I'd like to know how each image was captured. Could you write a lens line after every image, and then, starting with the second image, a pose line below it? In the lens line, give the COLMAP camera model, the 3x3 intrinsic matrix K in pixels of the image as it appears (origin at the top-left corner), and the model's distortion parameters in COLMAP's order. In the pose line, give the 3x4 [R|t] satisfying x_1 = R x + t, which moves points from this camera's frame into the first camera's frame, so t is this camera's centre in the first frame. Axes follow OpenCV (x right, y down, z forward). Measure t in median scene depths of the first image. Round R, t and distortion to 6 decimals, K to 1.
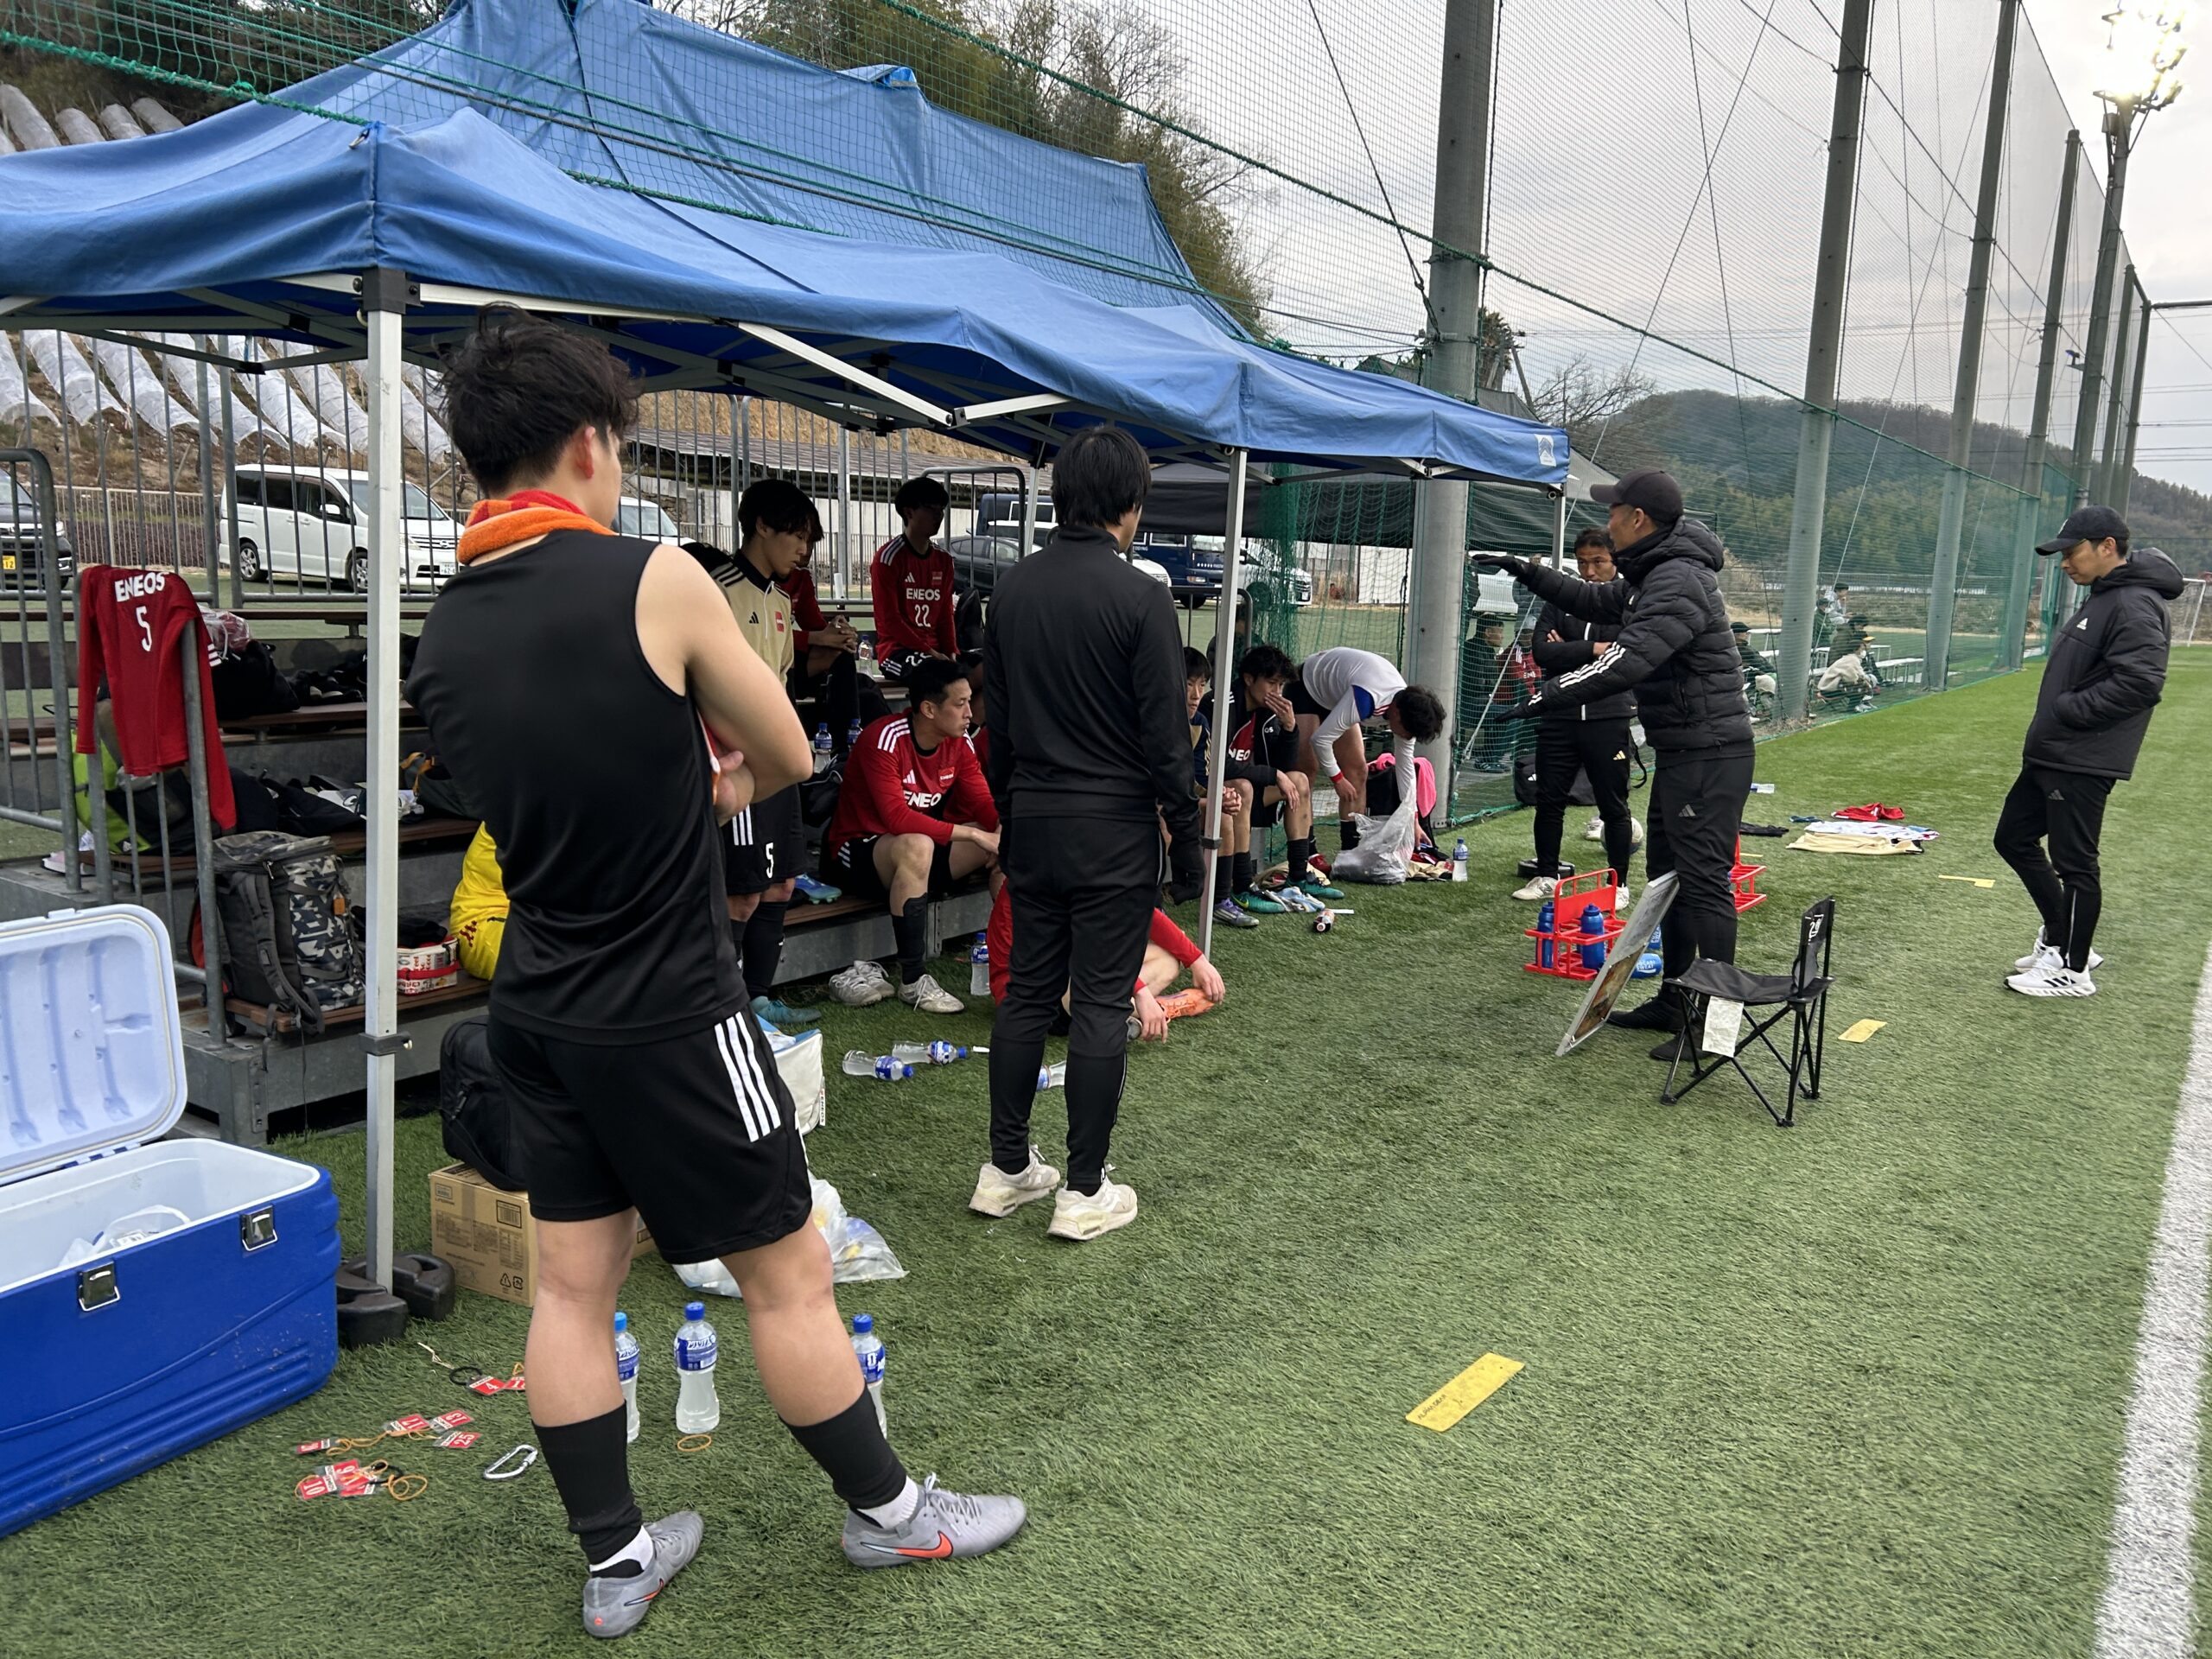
lens RADIAL K [[1645.8, 0, 1109.7], [0, 1645.8, 837.1], [0, 0, 1]] dist [0.045636, -0.048542]
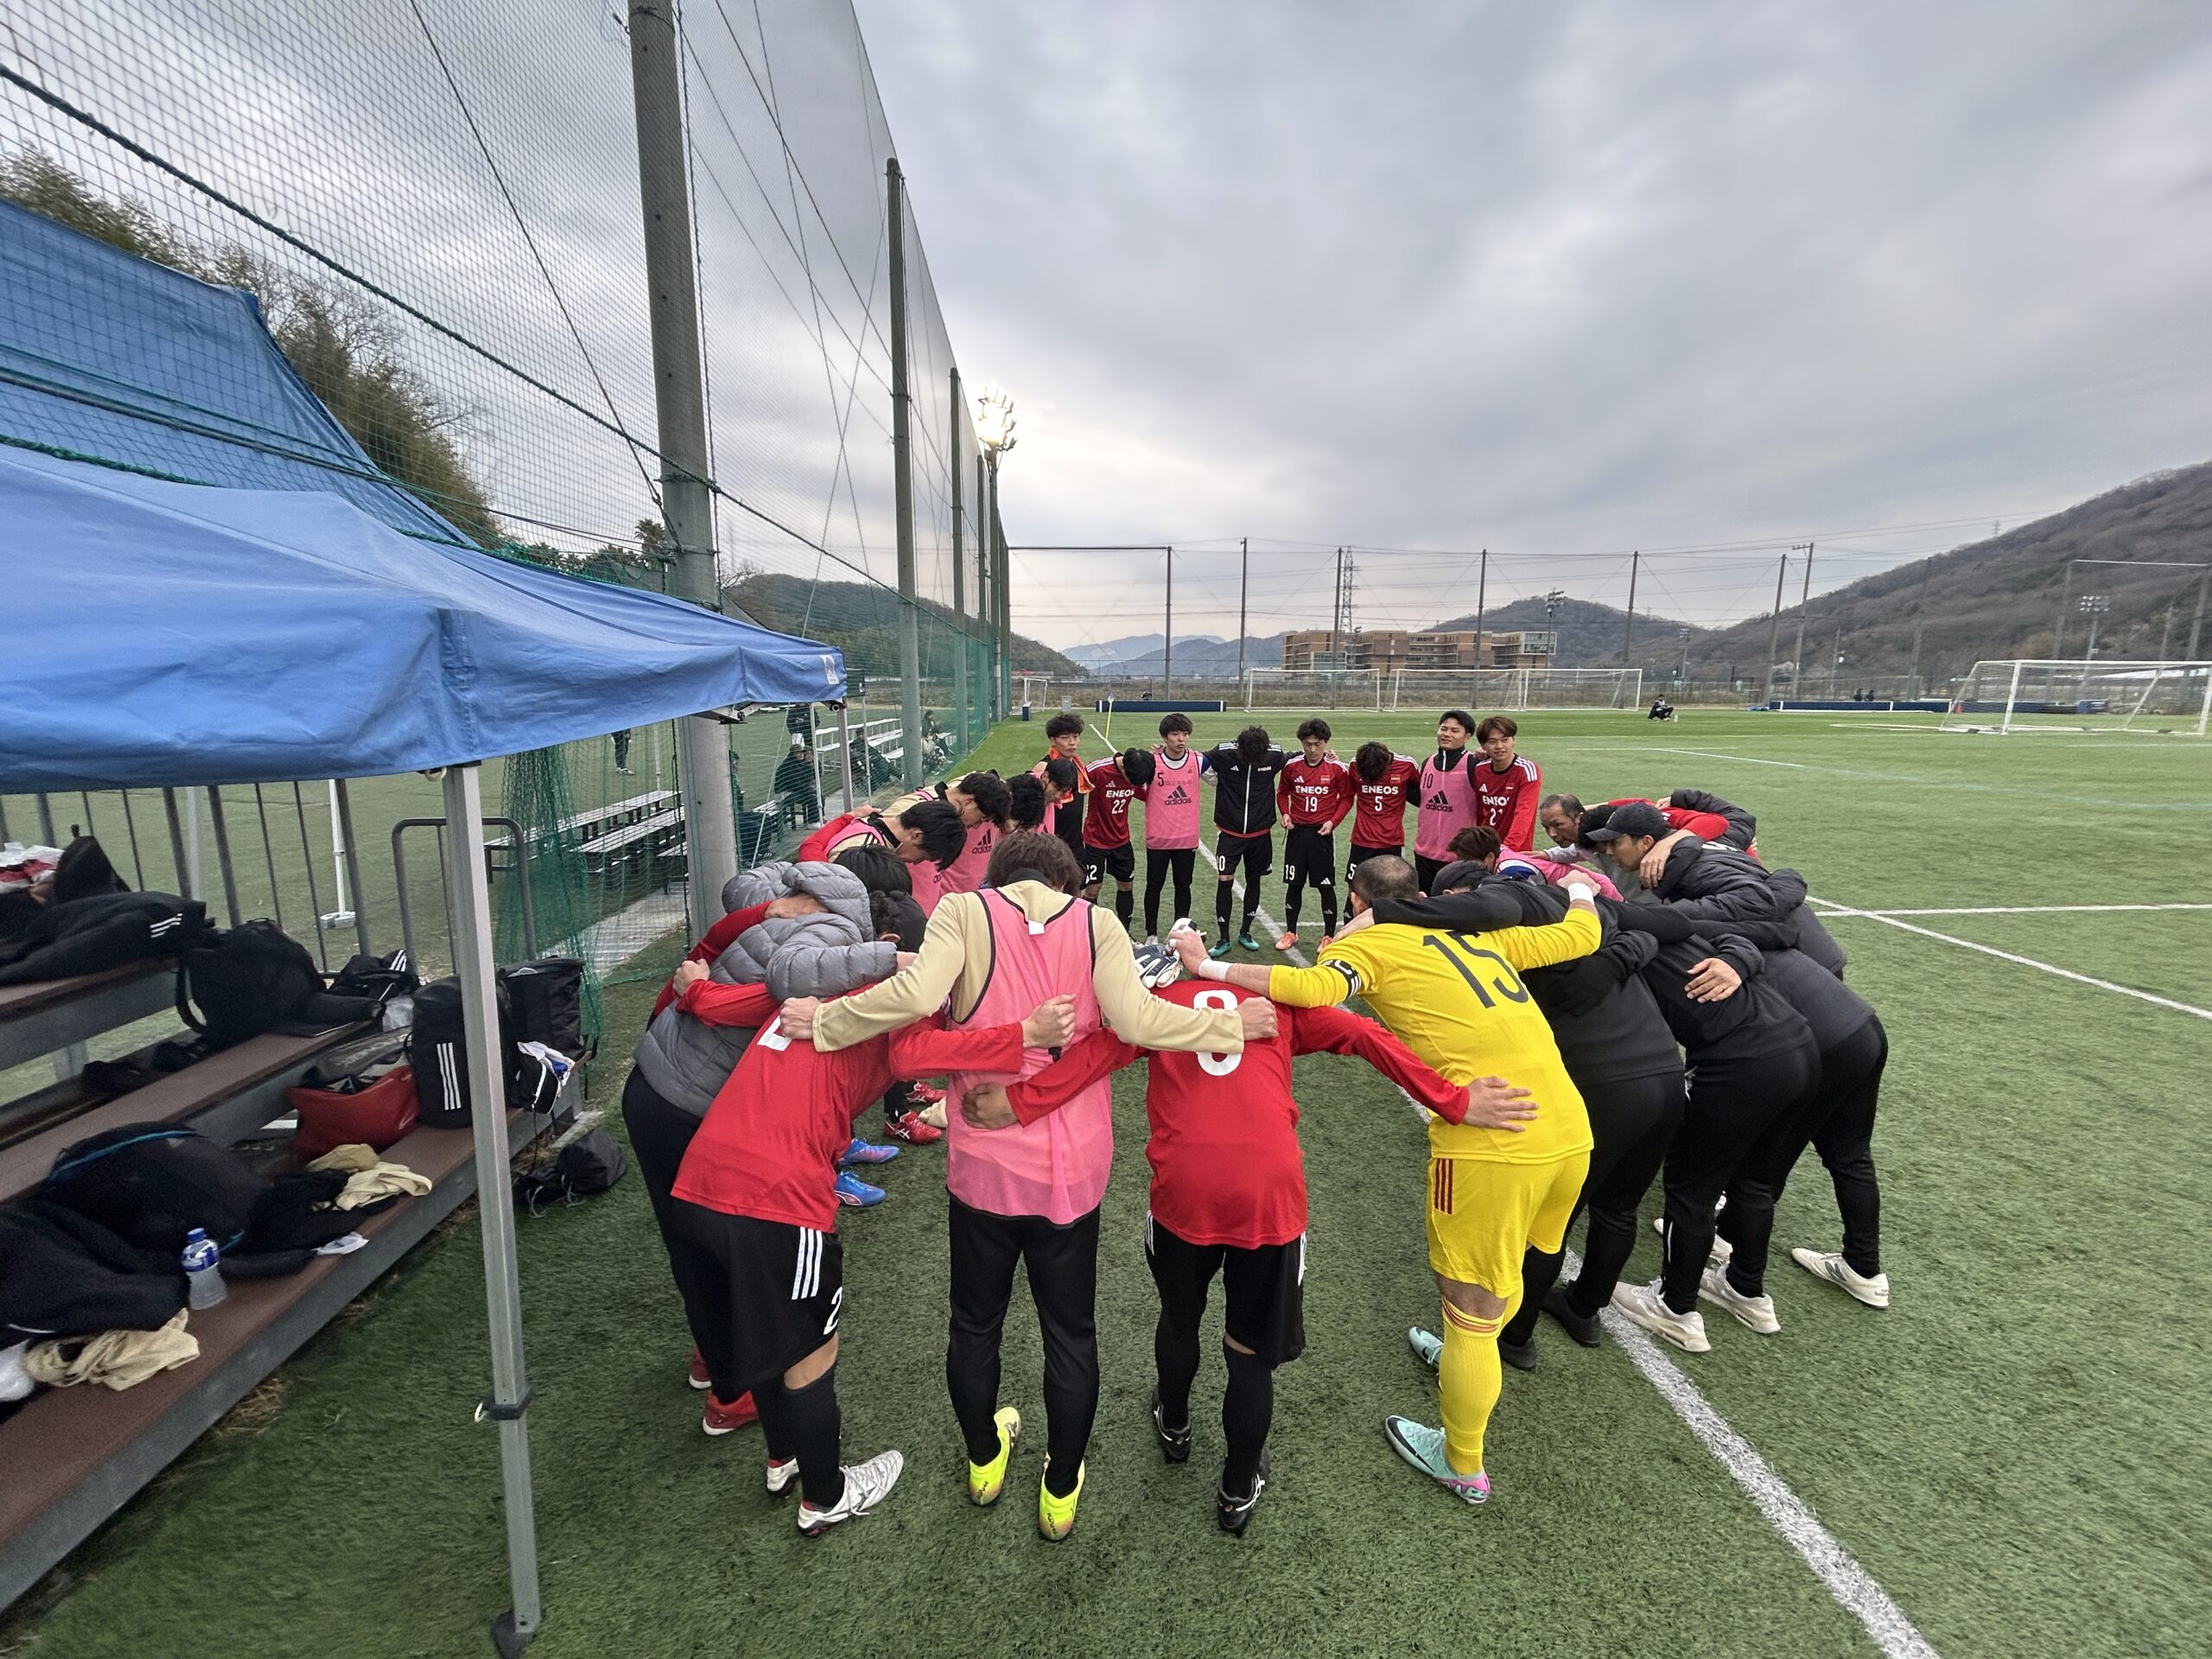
lens RADIAL K [[888.1, 0, 1106.0], [0, 888.1, 829.5], [0, 0, 1]] dist [-0.003937, -0.000501]
pose [[0.783518, -0.127425, 0.608164, 0.025506], [0.118033, 0.991448, 0.055666, -0.080053], [-0.610056, 0.028169, 0.791857, 0.250396]]
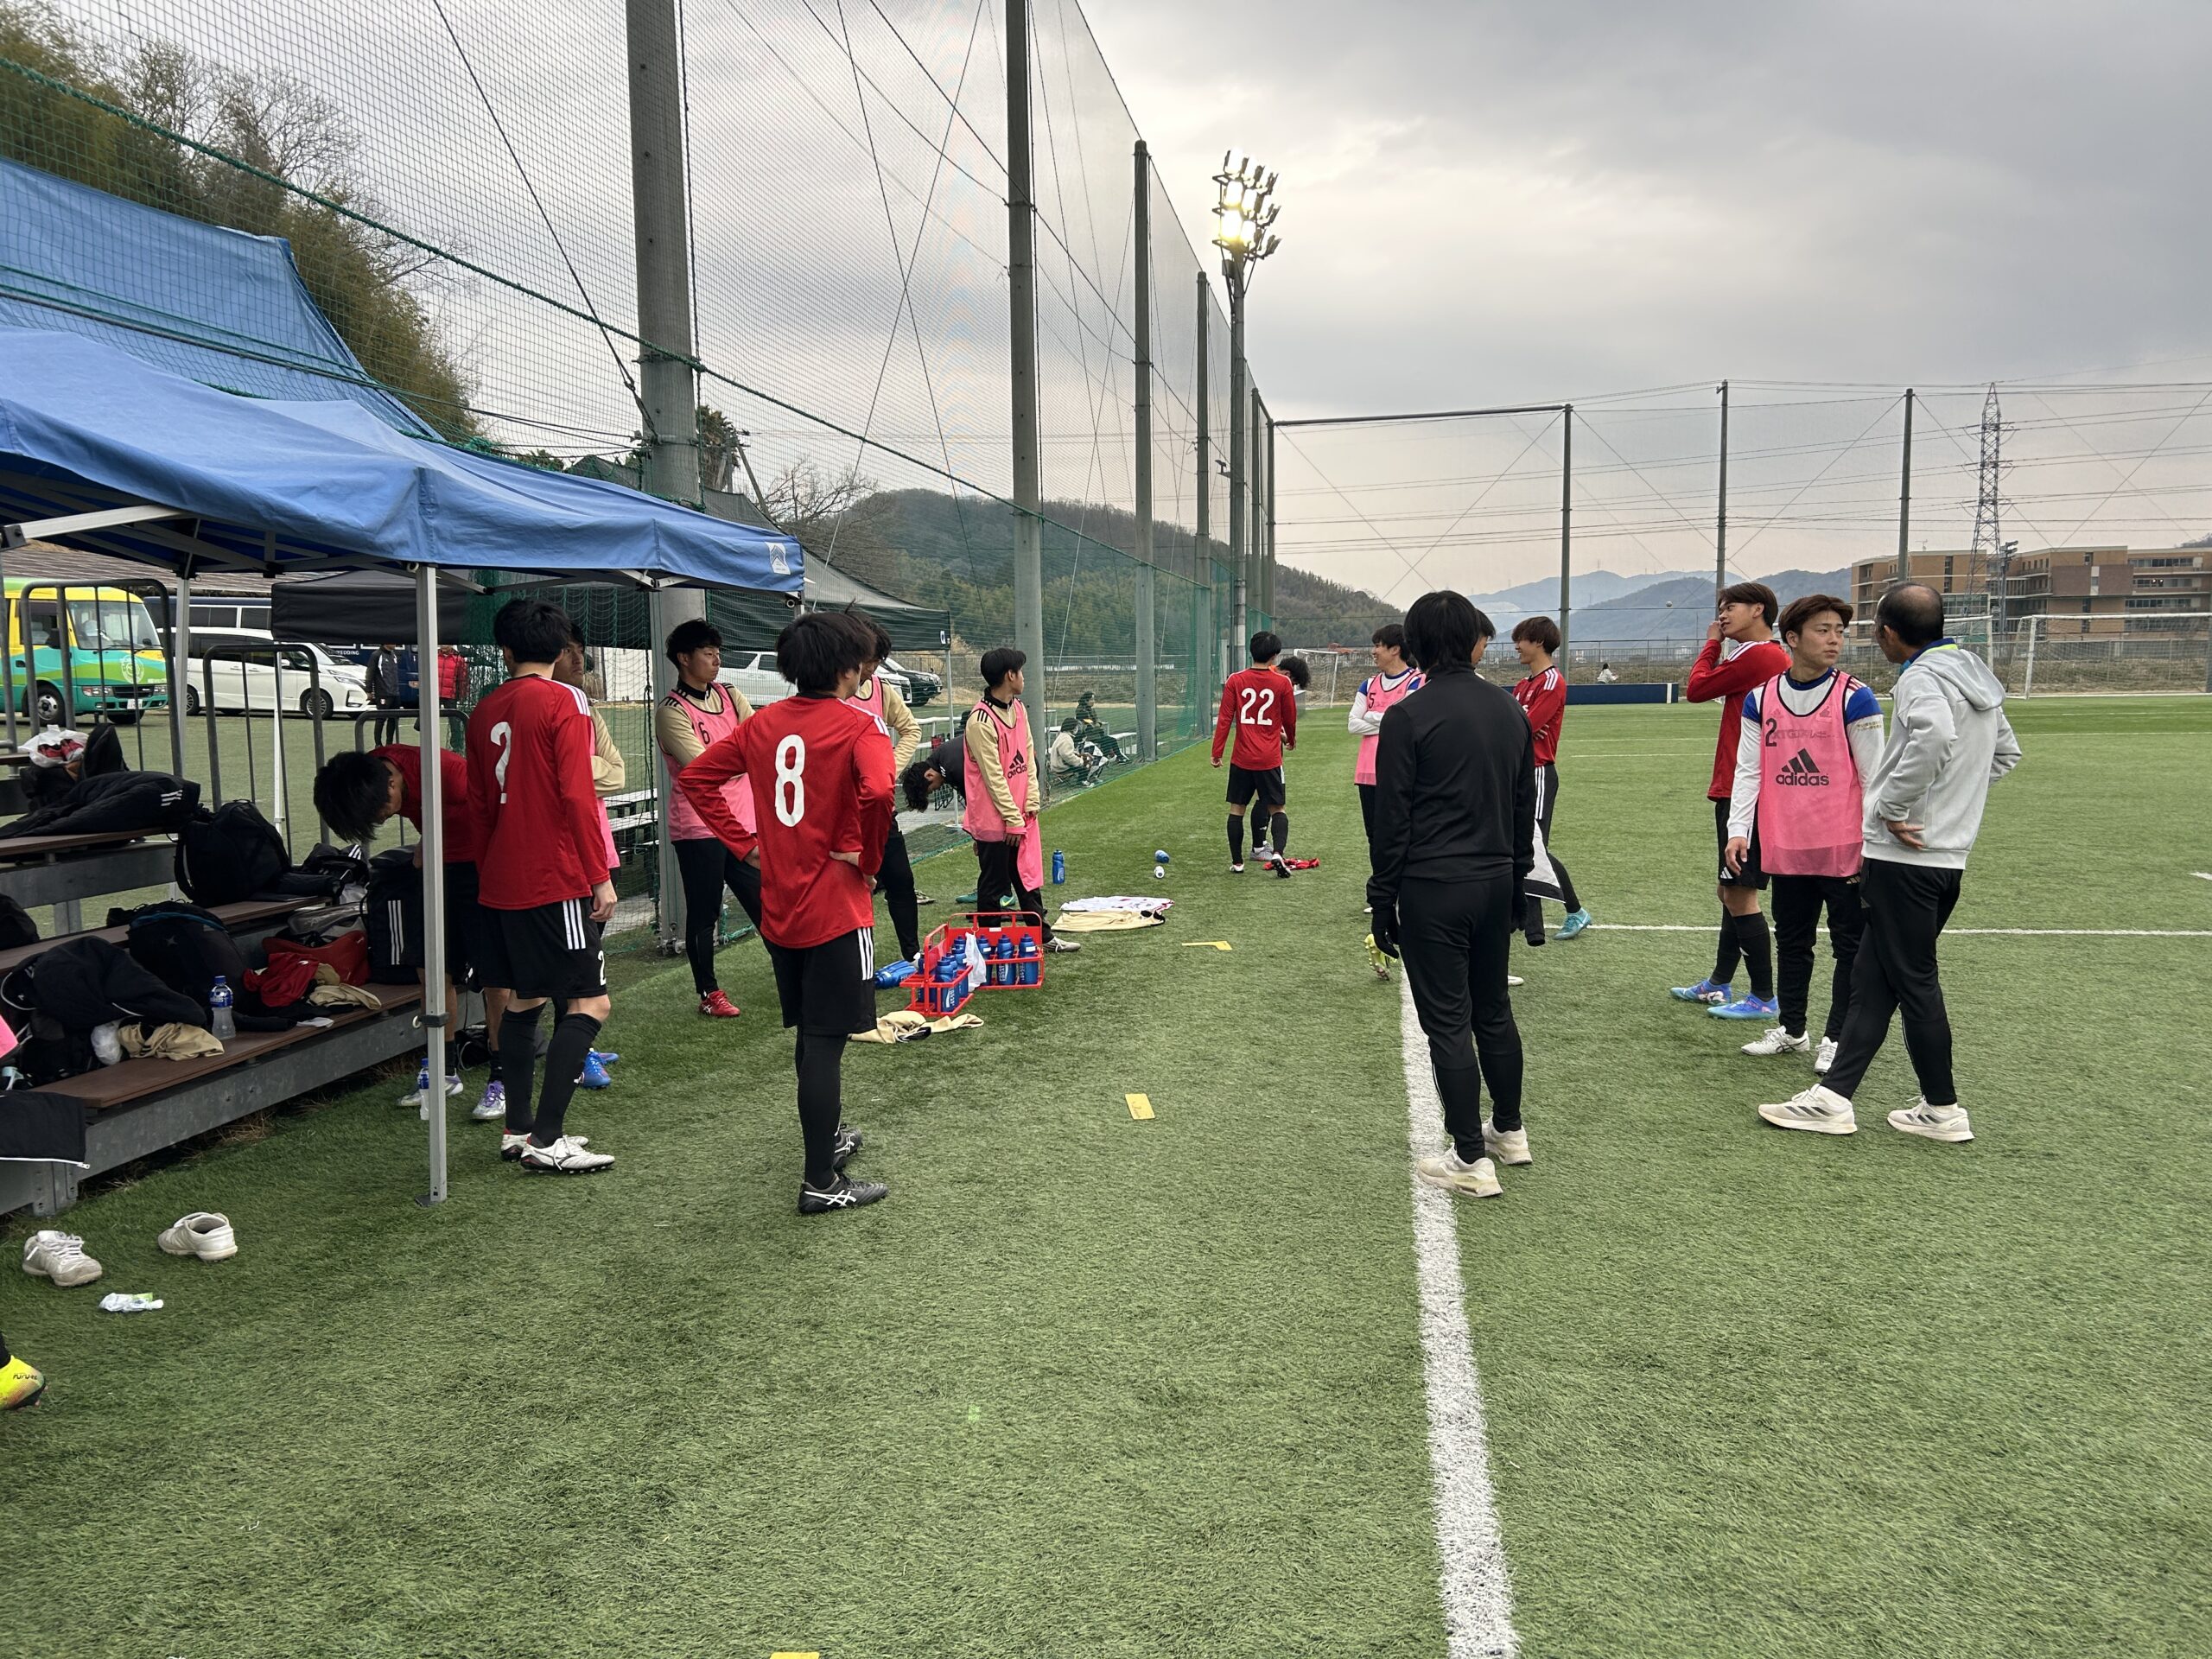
lens RADIAL K [[1639.4, 0, 1120.6], [0, 1639.4, 831.8], [0, 0, 1]] dist [0.039878, -0.052339]
pose [[0.899847, -0.083975, 0.428047, 0.009662], [0.108097, 0.993615, -0.032314, -0.011588], [-0.422601, 0.075348, 0.903178, 0.030358]]
